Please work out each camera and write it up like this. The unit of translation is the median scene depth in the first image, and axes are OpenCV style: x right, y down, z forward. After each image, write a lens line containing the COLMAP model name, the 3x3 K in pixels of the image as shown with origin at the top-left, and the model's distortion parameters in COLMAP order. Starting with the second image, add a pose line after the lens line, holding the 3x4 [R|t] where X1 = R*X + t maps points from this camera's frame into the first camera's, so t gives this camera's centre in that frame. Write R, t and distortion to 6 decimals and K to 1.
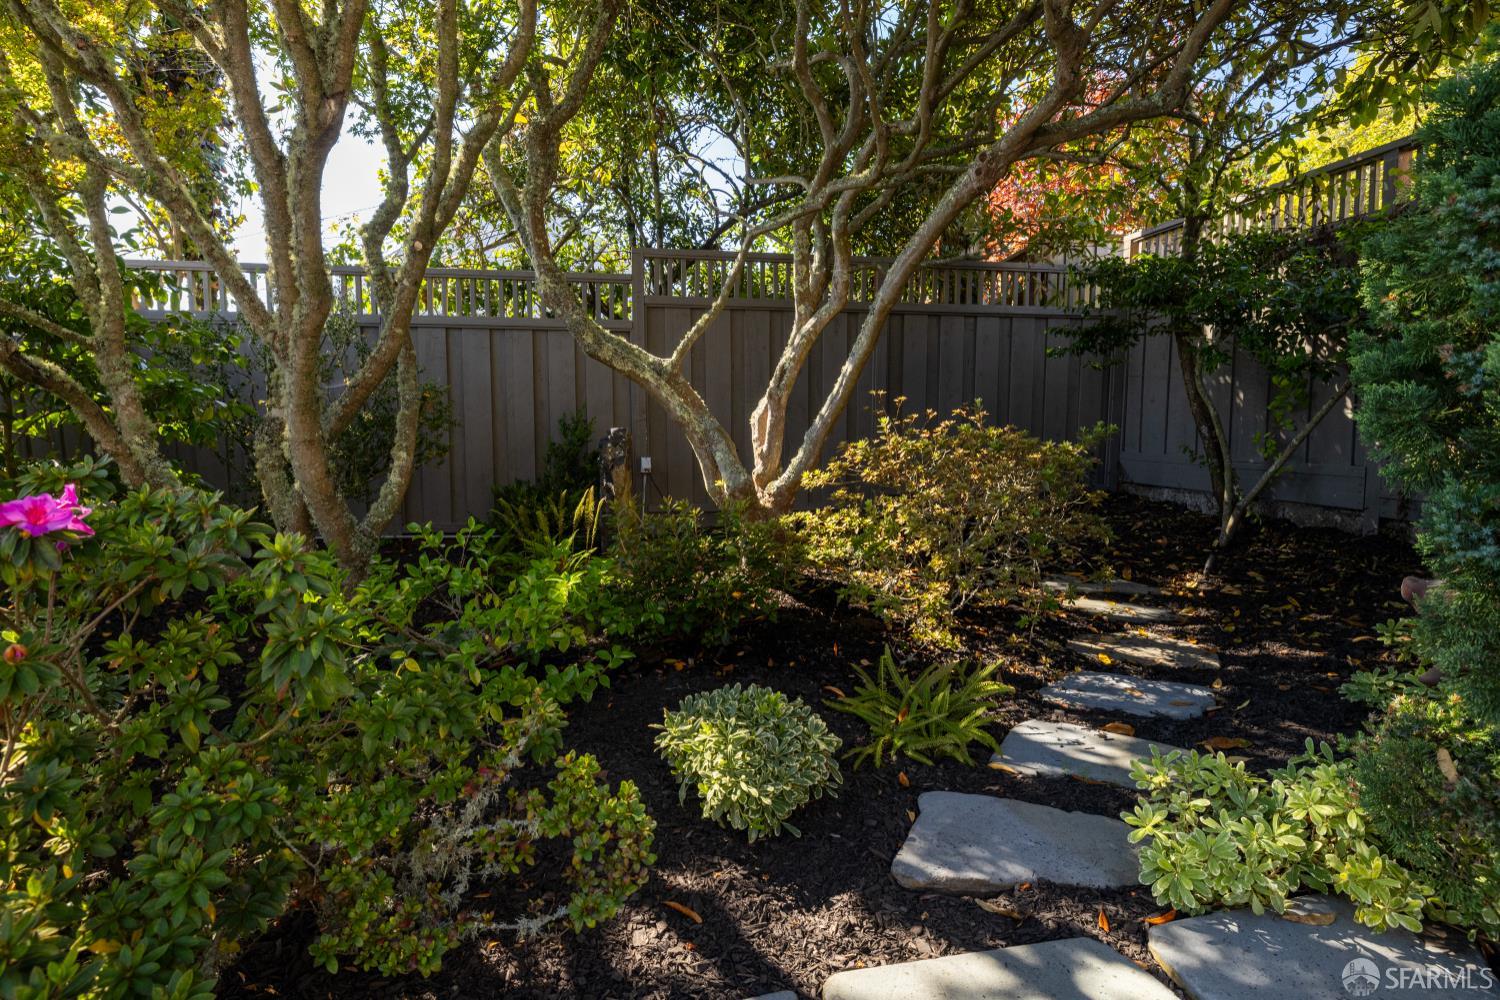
lens RADIAL K [[733.1, 0, 746.6], [0, 733.1, 494.9], [0, 0, 1]] dist [-0.002439, -0.000370]
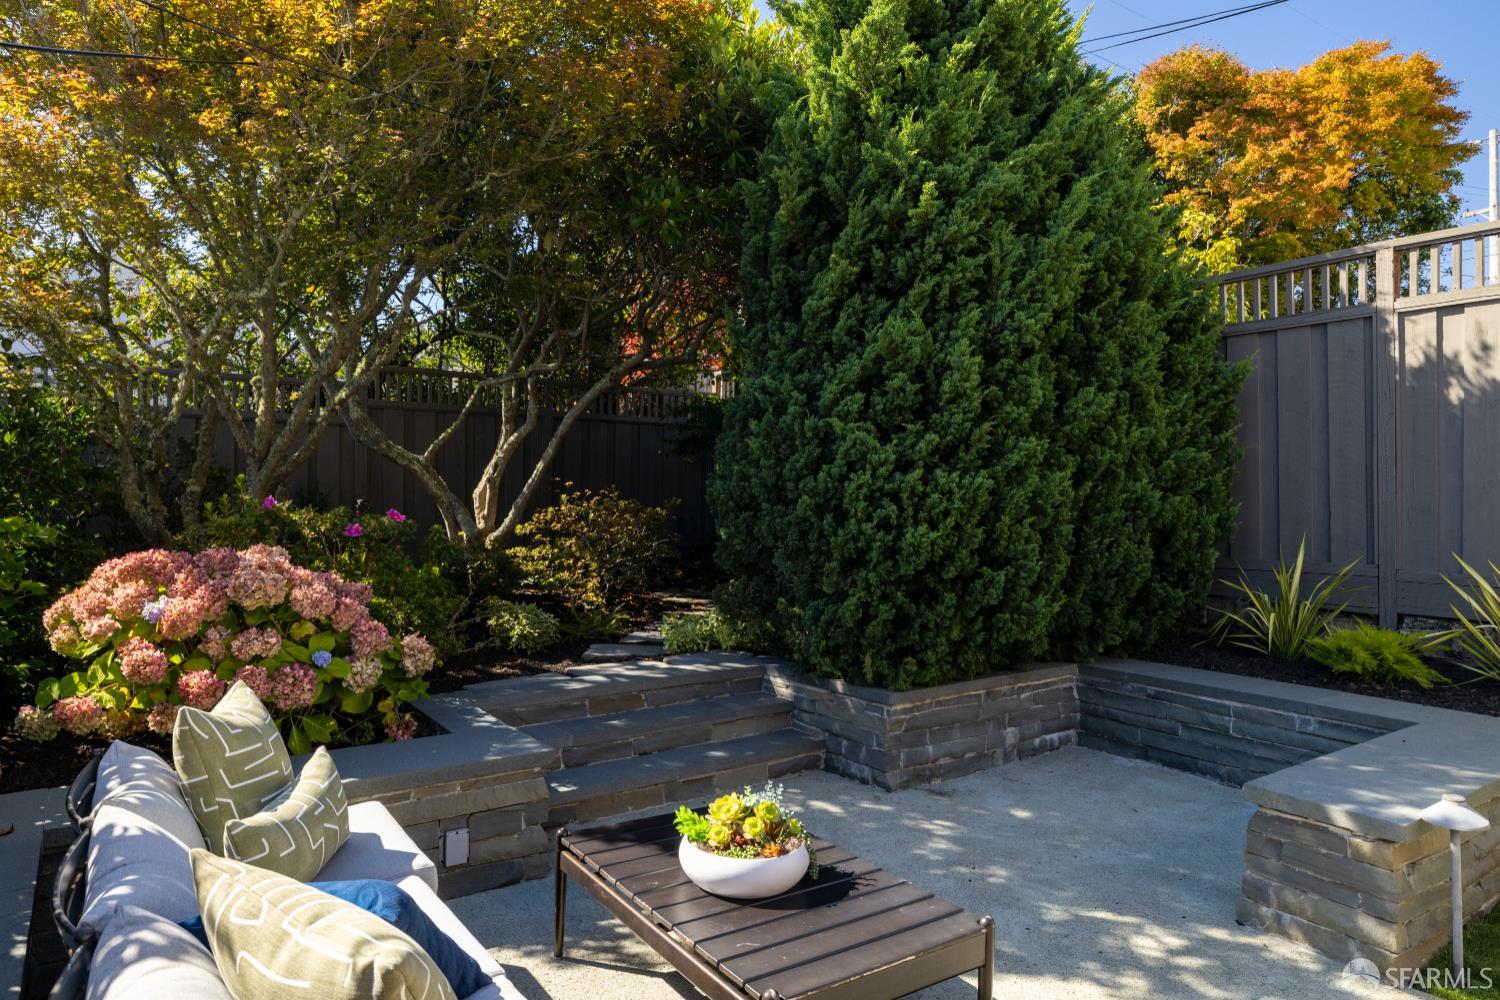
lens RADIAL K [[898.0, 0, 743.0], [0, 898.0, 485.2], [0, 0, 1]] dist [0.003375, -0.000094]
pose [[0.909071, 0.012383, 0.416458, -0.317924], [0.033977, 0.994026, -0.103725, 0.111675], [-0.415255, 0.108443, 0.903219, -1.138533]]
